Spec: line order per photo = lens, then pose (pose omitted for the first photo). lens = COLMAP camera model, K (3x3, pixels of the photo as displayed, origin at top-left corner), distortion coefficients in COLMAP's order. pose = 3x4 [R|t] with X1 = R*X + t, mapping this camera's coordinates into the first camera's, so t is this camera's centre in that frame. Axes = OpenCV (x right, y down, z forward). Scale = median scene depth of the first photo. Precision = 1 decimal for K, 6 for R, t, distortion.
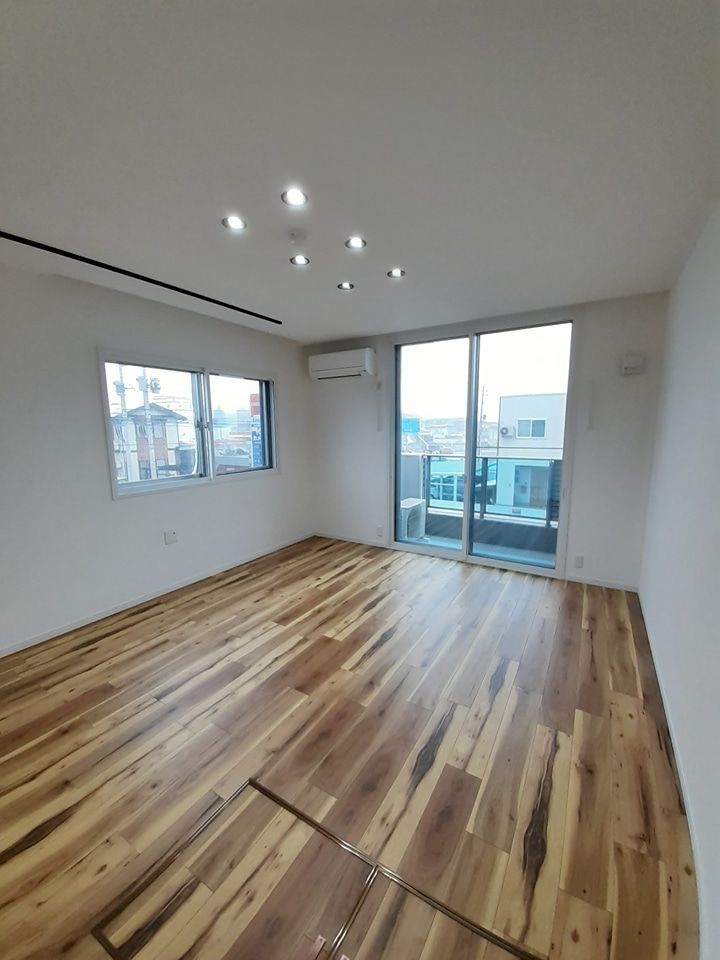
lens RADIAL K [[389.4, 0, 359.2], [0, 389.4, 484.4], [0, 0, 1]] dist [-0.003181, -0.006367]
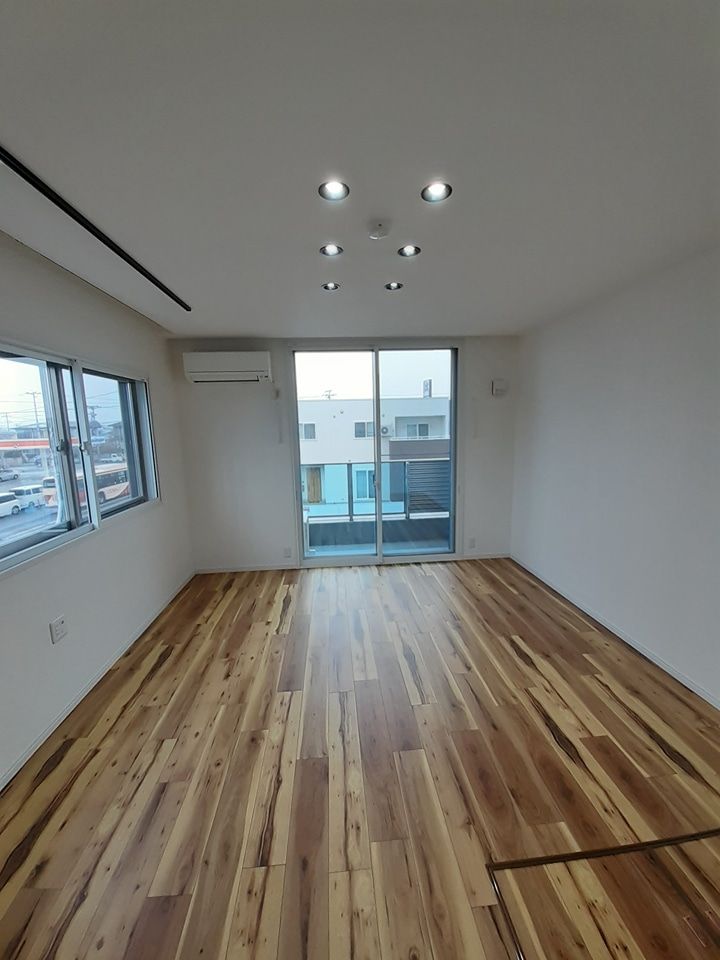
lens RADIAL K [[389.4, 0, 364.1], [0, 389.4, 476.7], [0, 0, 1]] dist [-0.003181, -0.006367]
pose [[0.804053, -0.092749, 0.587279, -0.434431], [0.107019, 0.994202, 0.010493, -0.061447], [-0.584847, 0.054414, 0.809316, 0.200658]]
